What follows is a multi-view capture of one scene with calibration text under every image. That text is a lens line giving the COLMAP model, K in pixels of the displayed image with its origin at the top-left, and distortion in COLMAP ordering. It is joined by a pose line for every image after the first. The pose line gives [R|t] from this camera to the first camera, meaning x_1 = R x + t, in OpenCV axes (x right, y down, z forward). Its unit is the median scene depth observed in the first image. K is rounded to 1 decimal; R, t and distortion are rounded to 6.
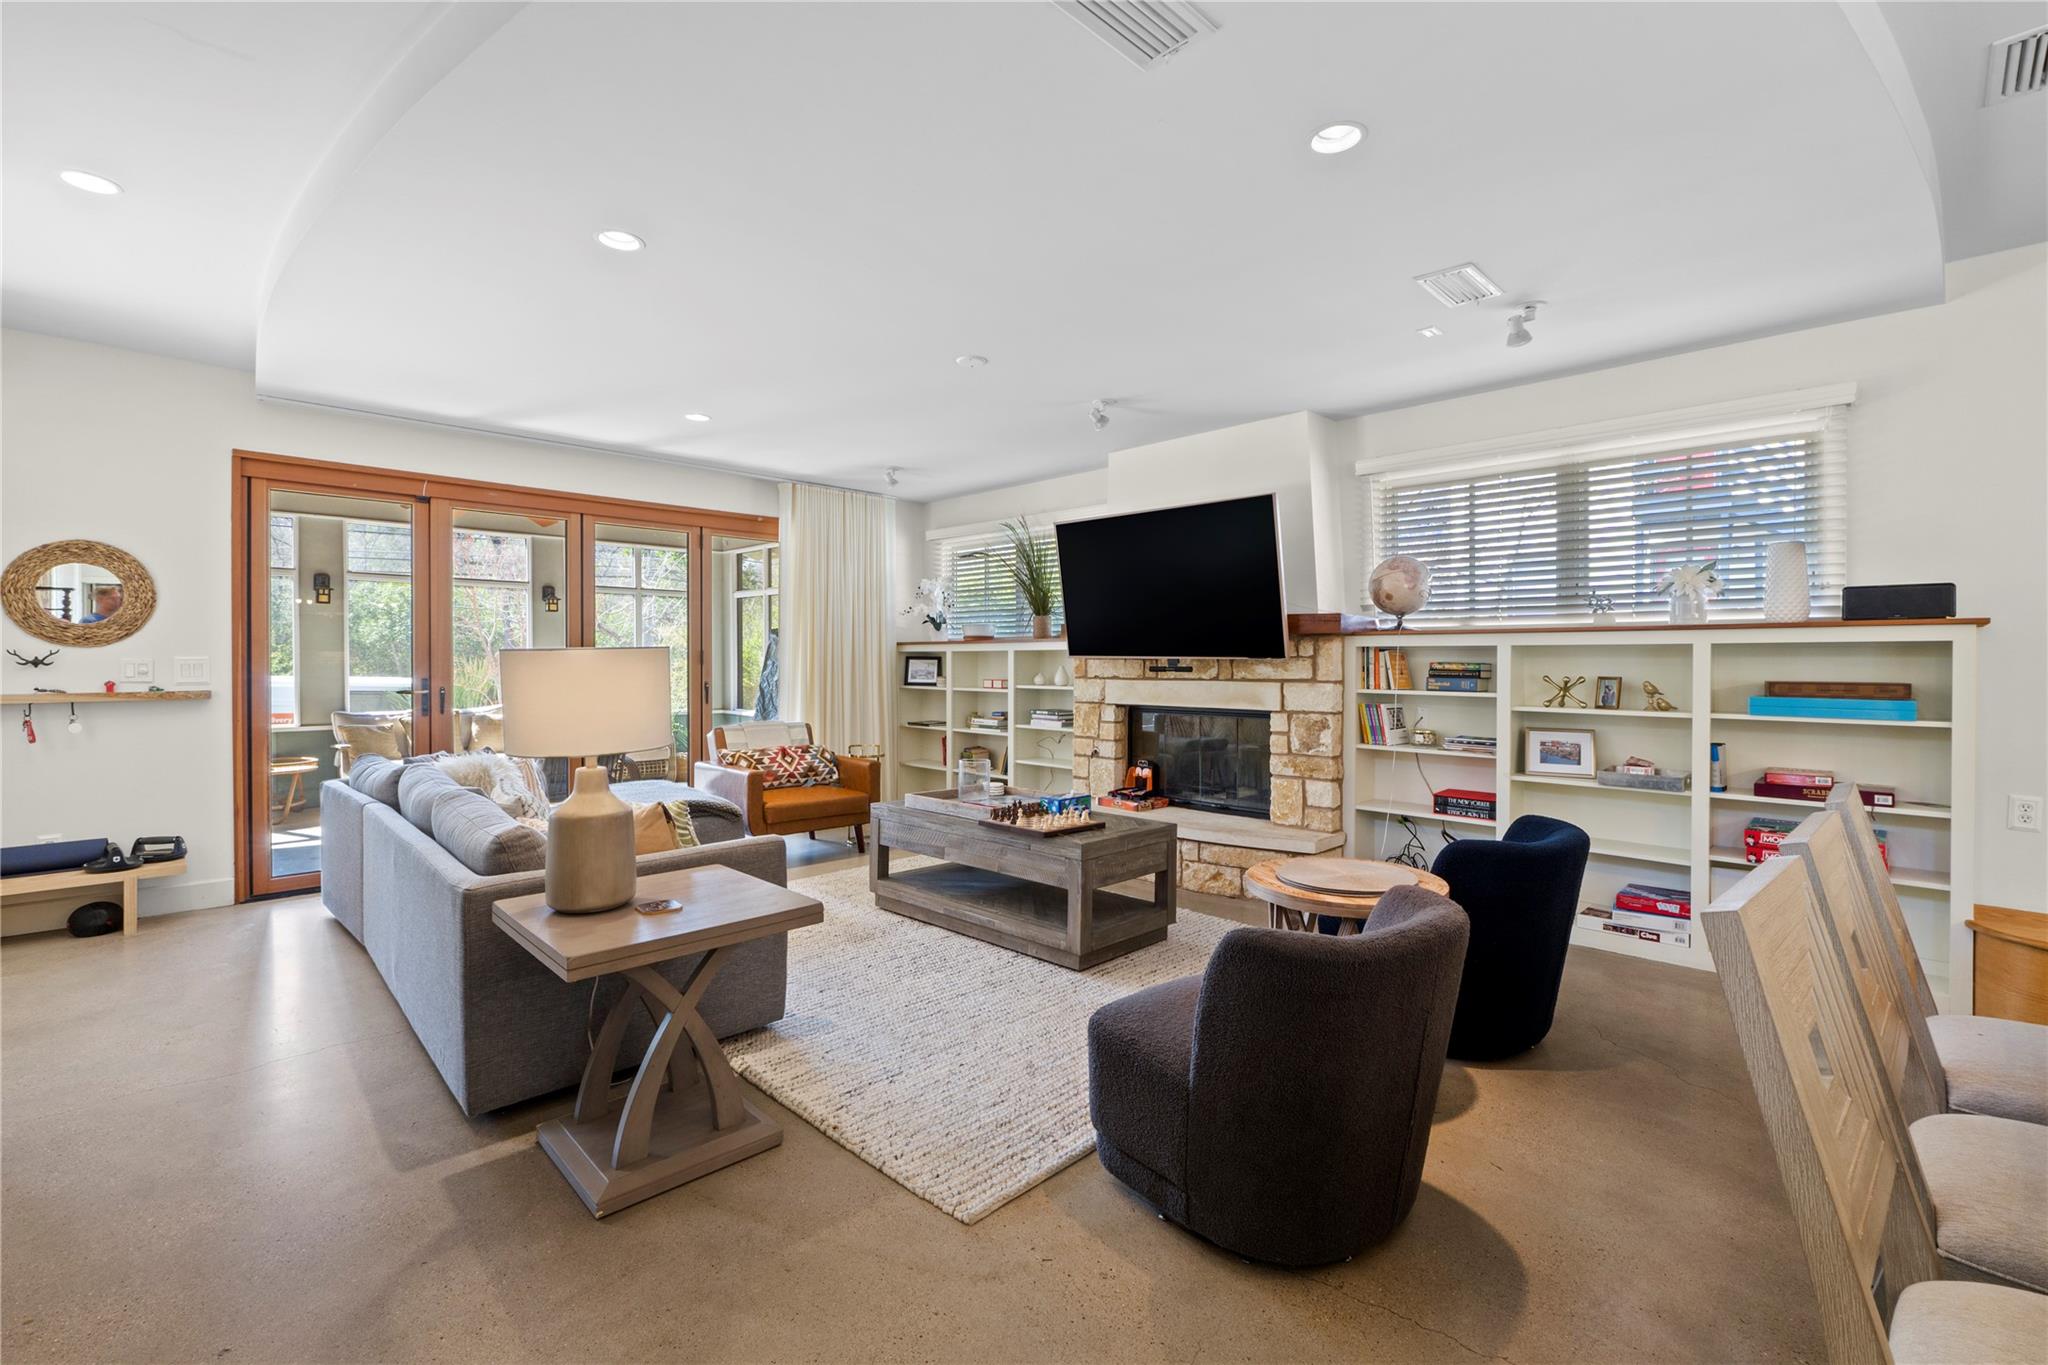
lens RADIAL K [[874.5, 0, 1027.5], [0, 874.5, 662.2], [0, 0, 1]] dist [-0.005351, 0.000138]
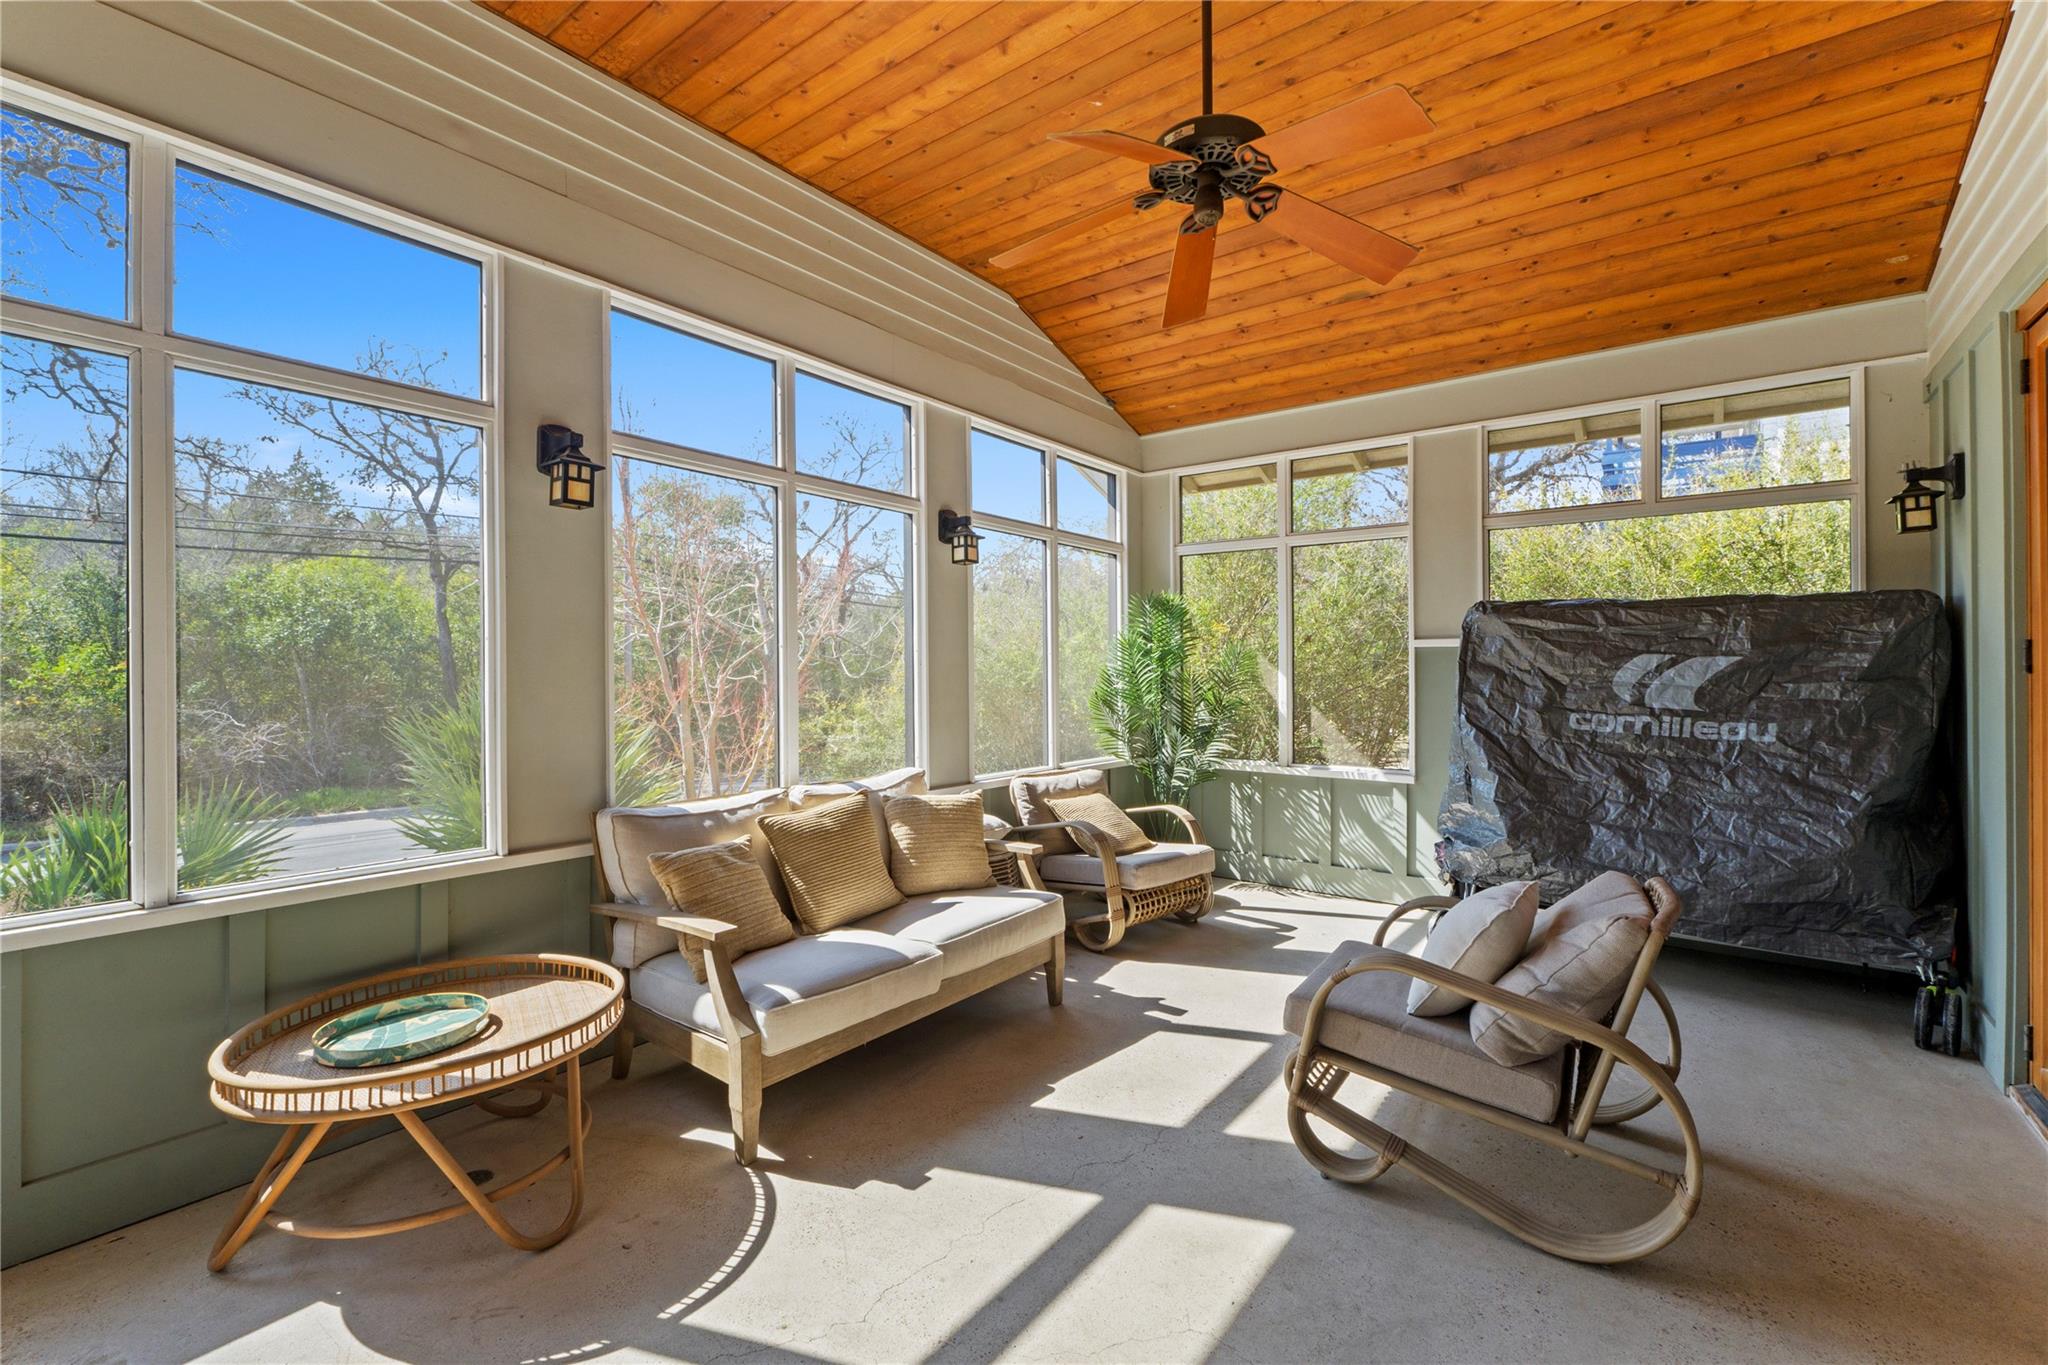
lens RADIAL K [[874.5, 0, 1026.4], [0, 874.5, 671.0], [0, 0, 1]] dist [-0.005351, 0.000138]
pose [[0.991795, -0.001779, 0.127822, -1.099879], [0.002234, 0.999992, -0.003419, 0.002332], [-0.127815, 0.003677, 0.991791, 1.019845]]
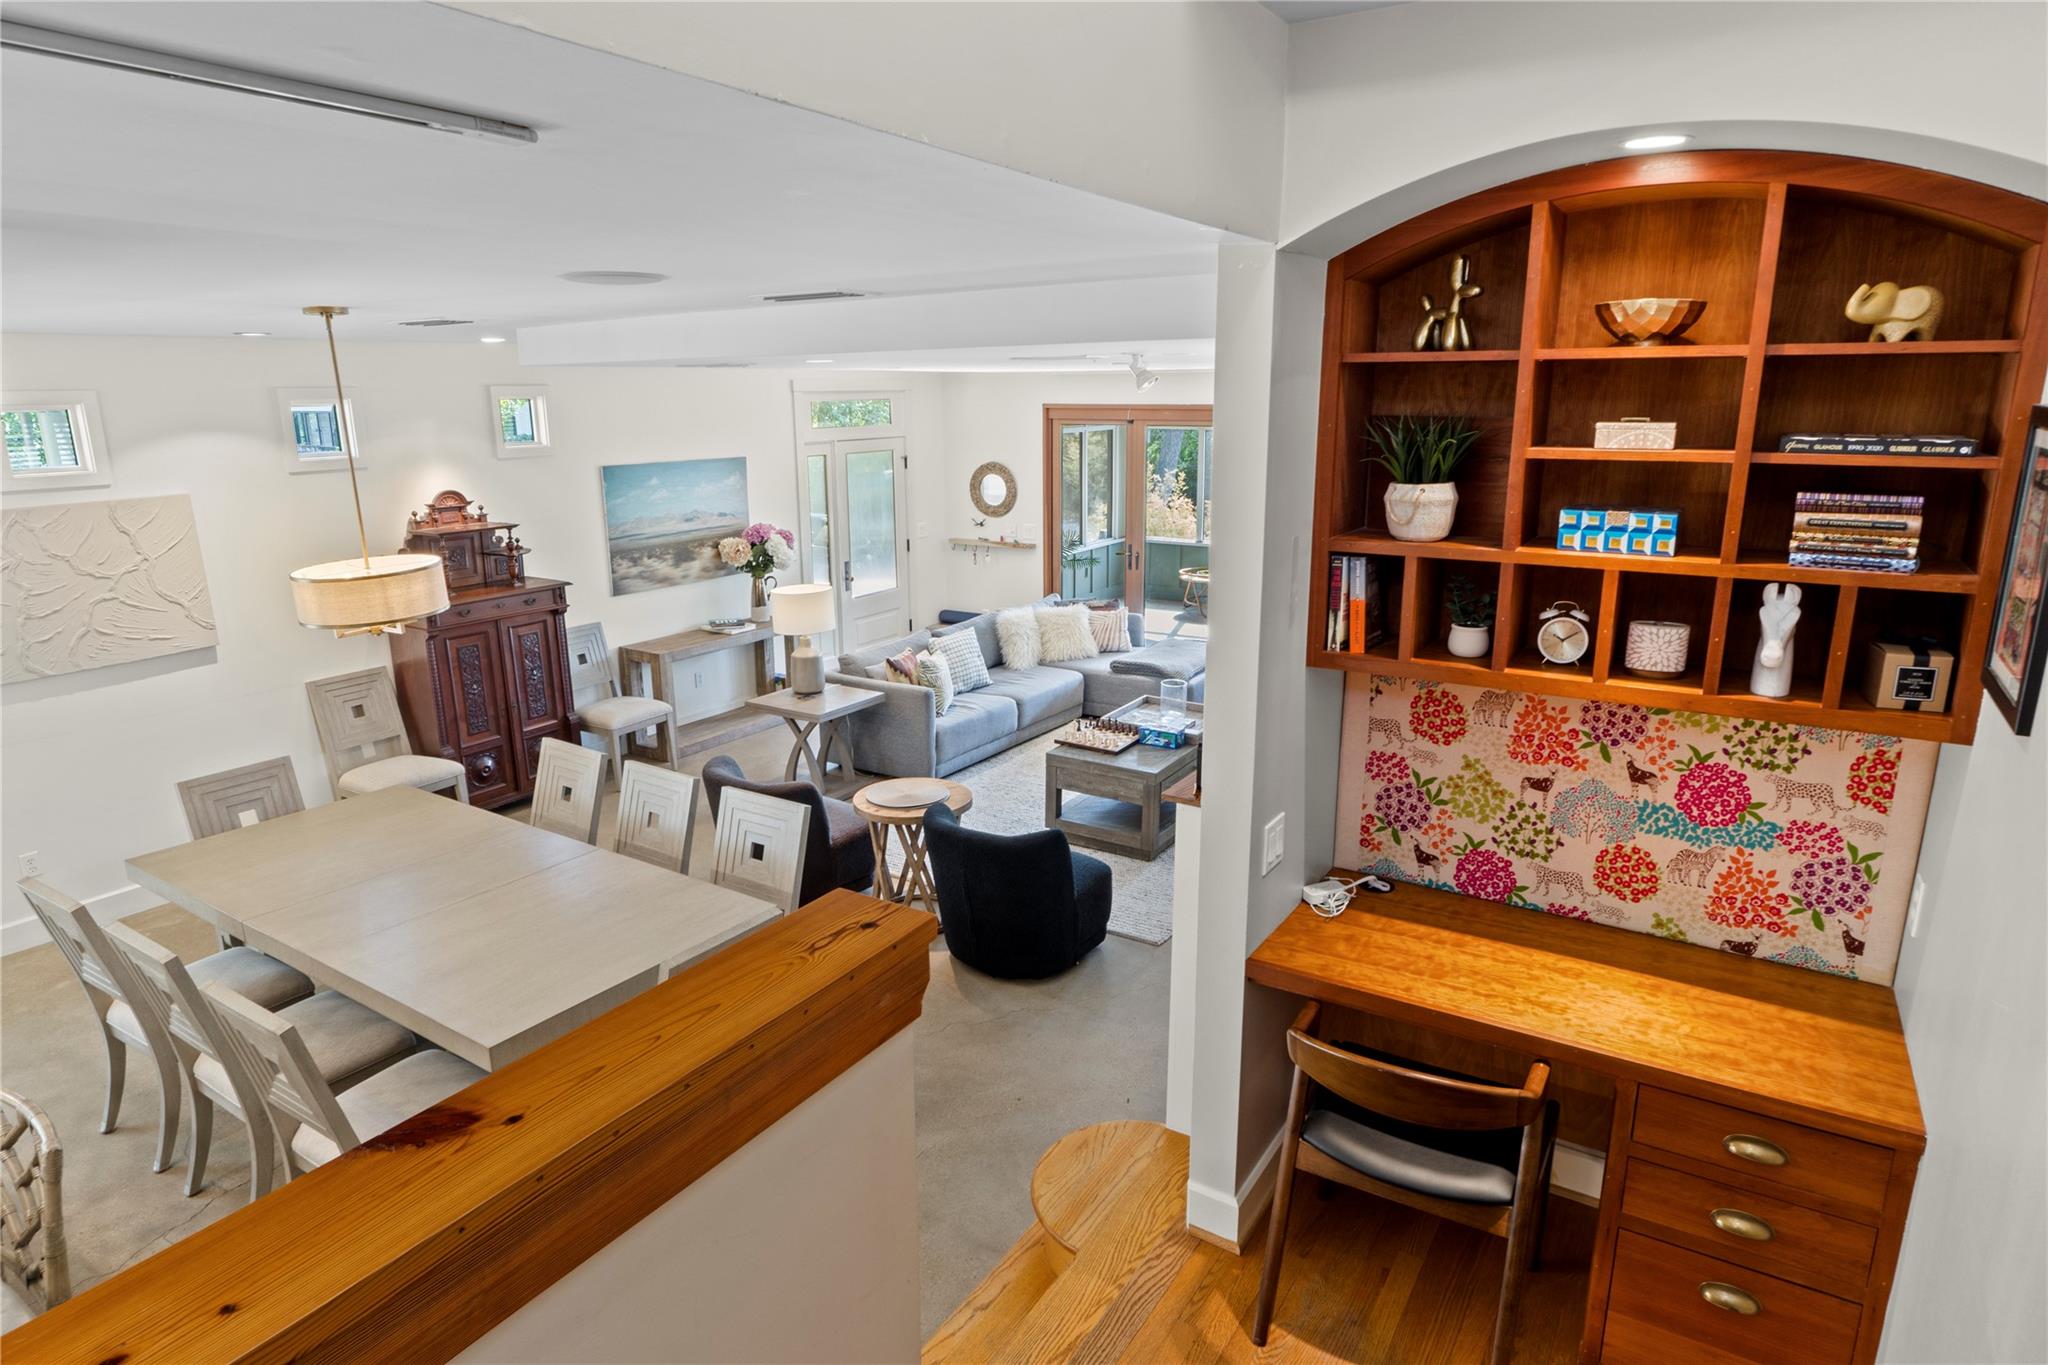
lens RADIAL K [[1173.0, 0, 1010.6], [0, 1173.0, 687.5], [0, 0, 1]] dist [-0.001501, -0.000509]
pose [[0.207076, 0.242858, -0.947702, 1.329346], [0.005753, 0.968380, 0.249414, -0.267617], [0.978308, -0.057100, 0.199131, 0.426401]]
